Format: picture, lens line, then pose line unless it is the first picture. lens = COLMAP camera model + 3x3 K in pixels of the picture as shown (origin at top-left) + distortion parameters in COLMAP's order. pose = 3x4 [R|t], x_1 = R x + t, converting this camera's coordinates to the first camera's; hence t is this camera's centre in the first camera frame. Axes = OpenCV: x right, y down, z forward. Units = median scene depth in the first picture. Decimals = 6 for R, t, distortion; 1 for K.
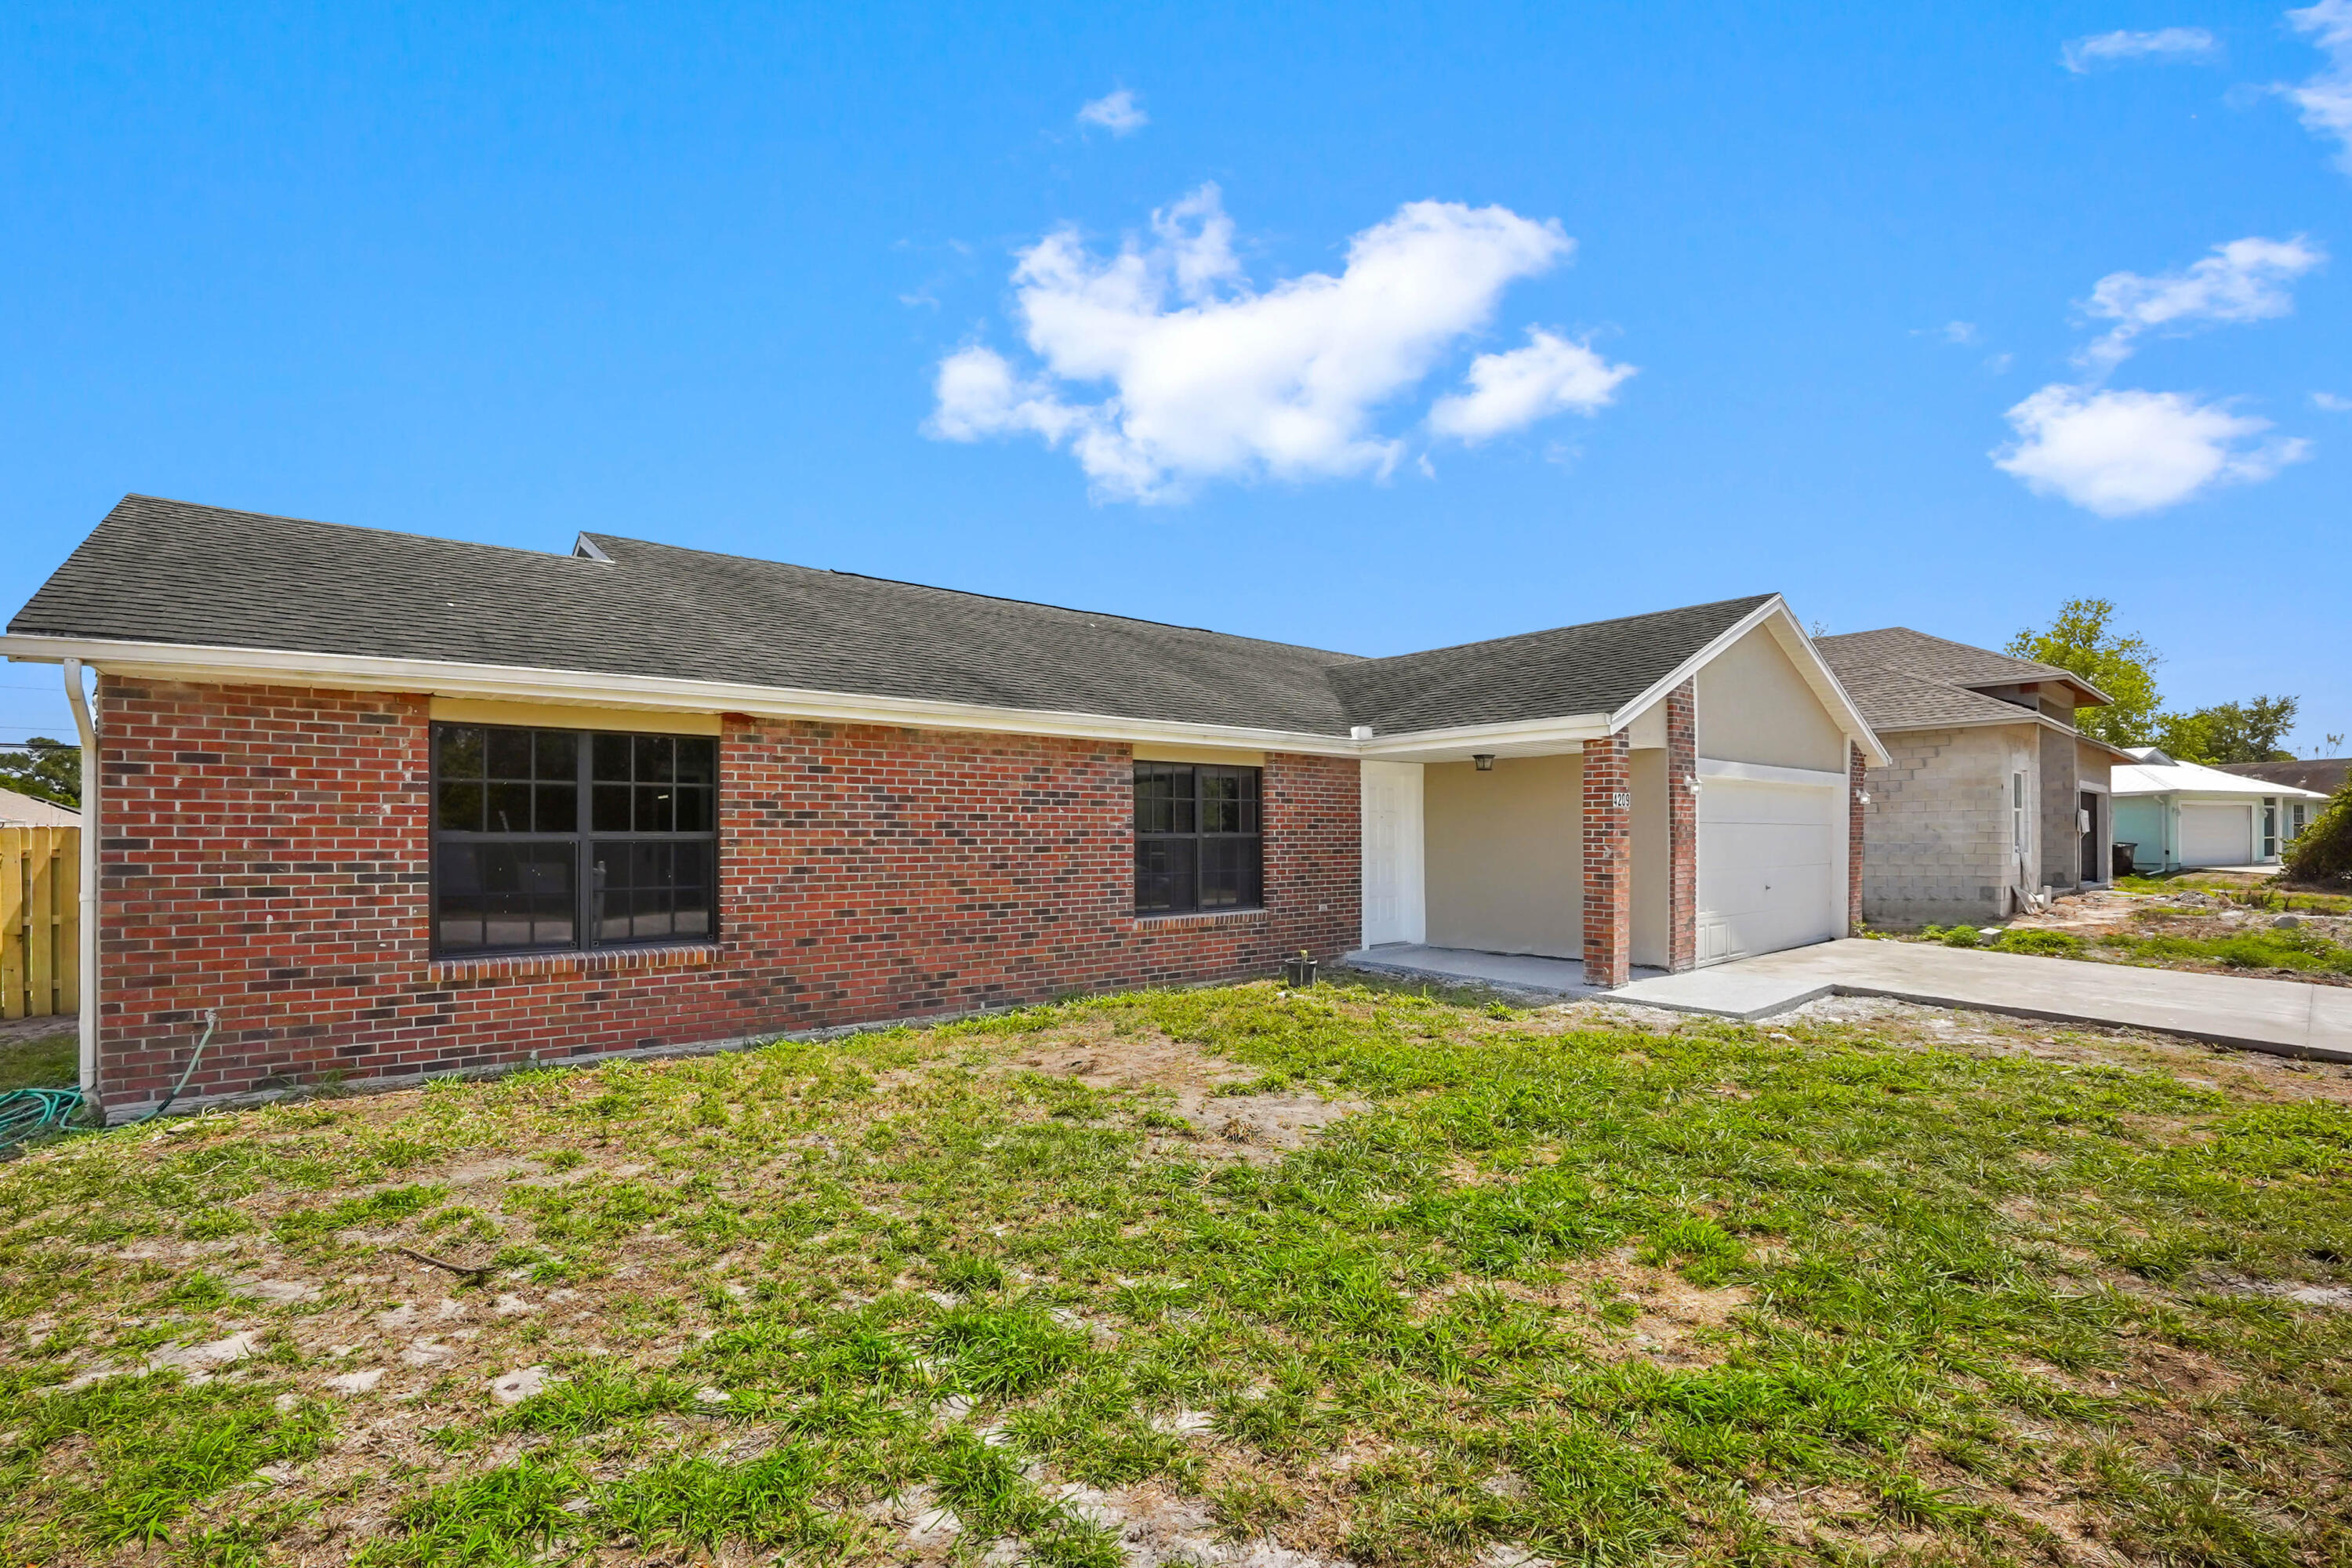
lens RADIAL K [[1103.7, 0, 1183.6], [0, 1103.7, 846.5], [0, 0, 1]] dist [-0.066243, 0.020431]
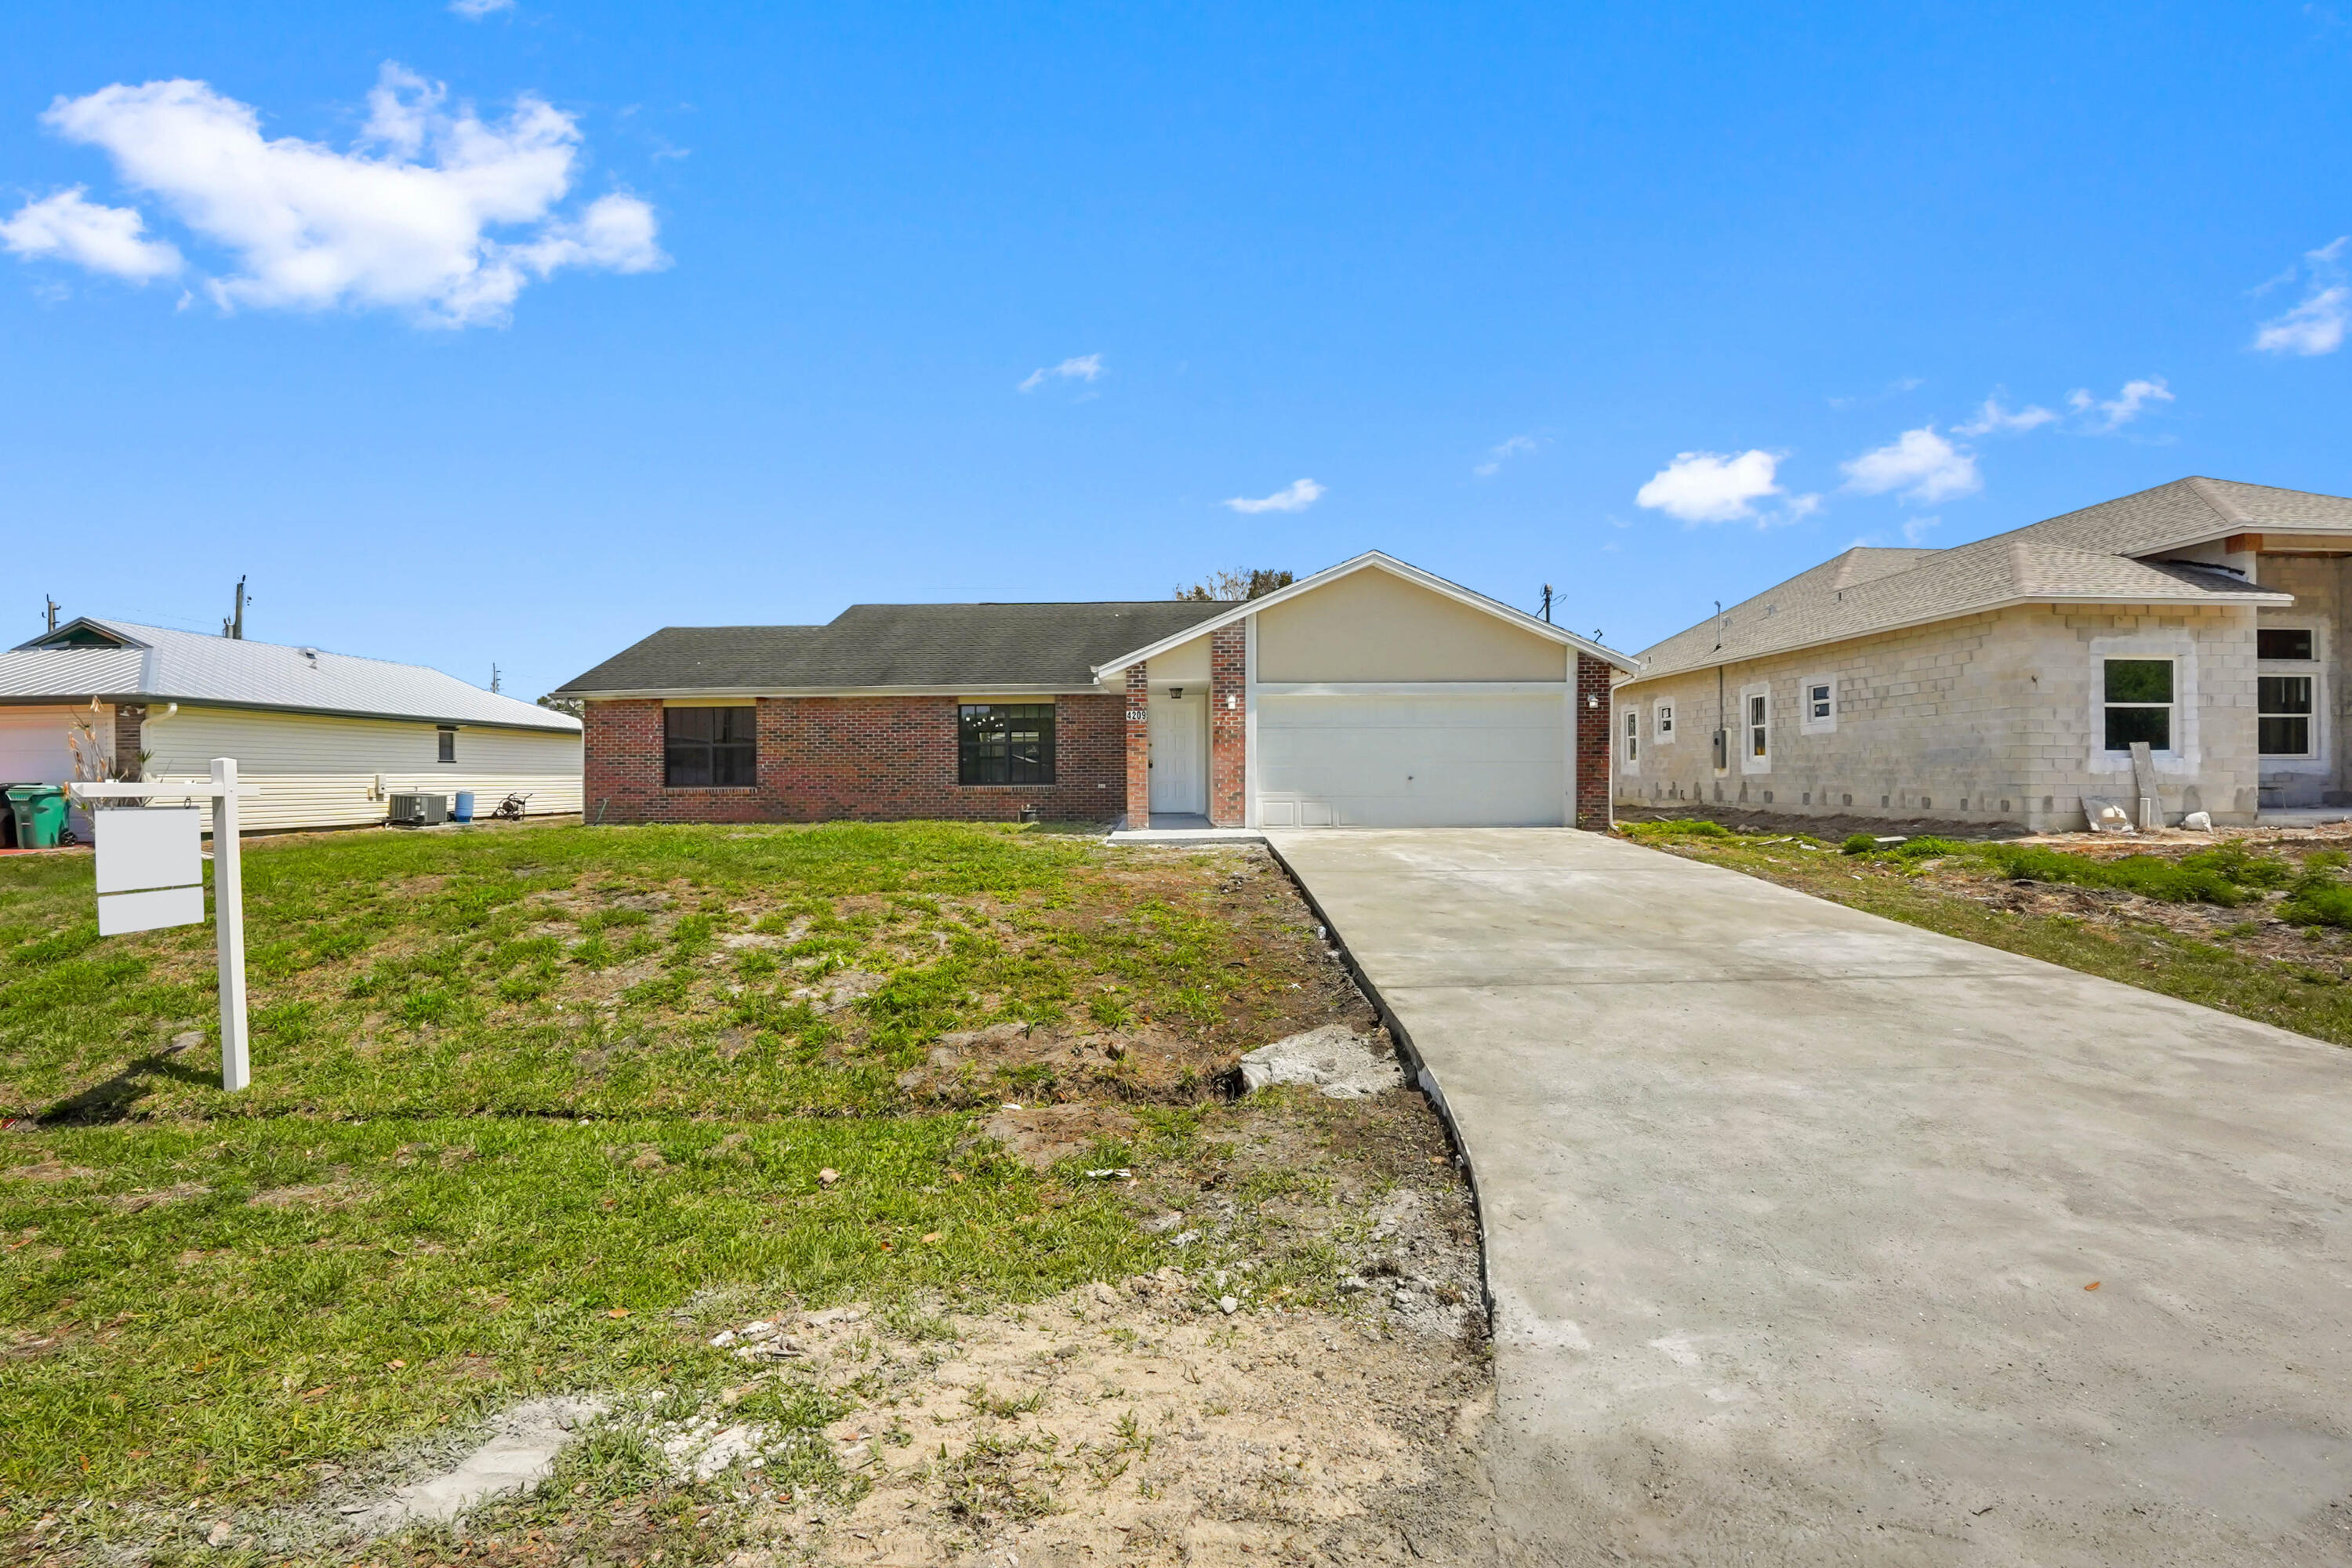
lens RADIAL K [[1103.7, 0, 1183.6], [0, 1103.7, 846.5], [0, 0, 1]] dist [-0.066243, 0.020431]
pose [[0.740001, 0.042960, -0.671232, 1.288378], [-0.003145, 0.998168, 0.060418, 0.043933], [0.672598, -0.042598, 0.738781, -0.151308]]
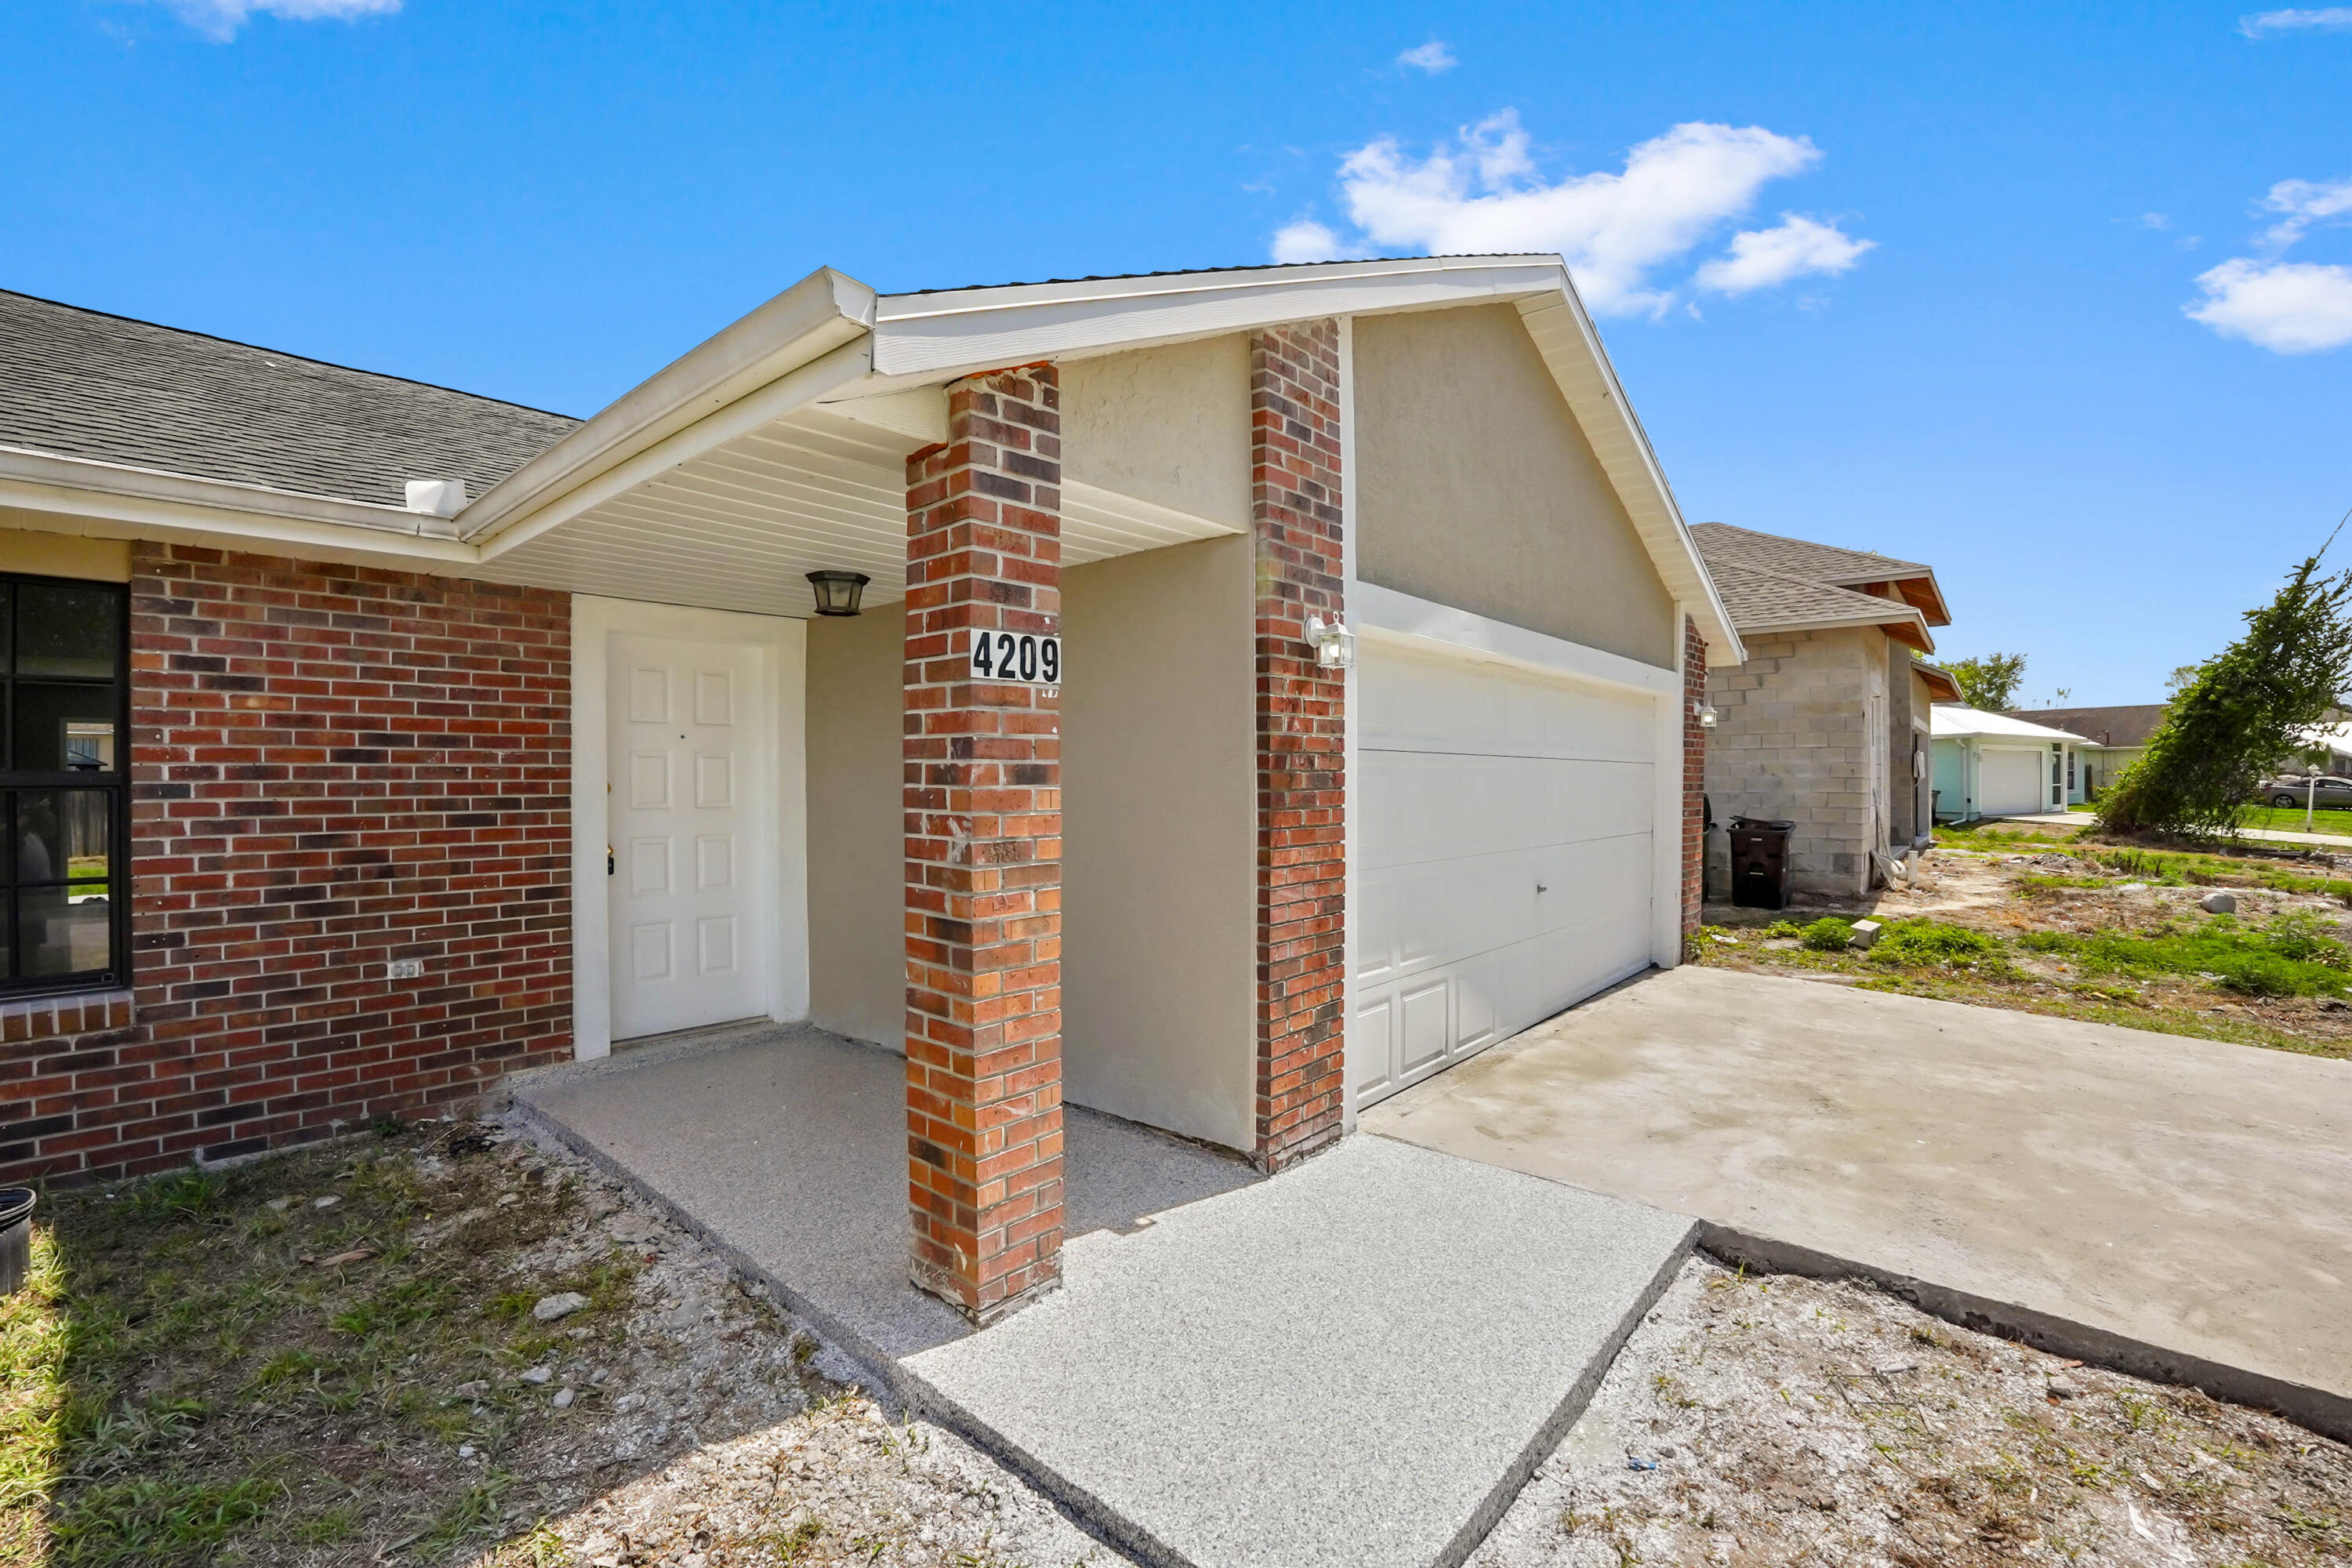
lens RADIAL K [[1050.9, 0, 1189.7], [0, 1050.9, 793.7], [0, 0, 1]] dist [-0.057251, 0.007141]
pose [[0.988817, 0.001409, 0.149130, 0.331118], [-0.001979, 0.999991, 0.003671, -0.006647], [-0.149123, -0.003925, 0.988811, 0.591545]]
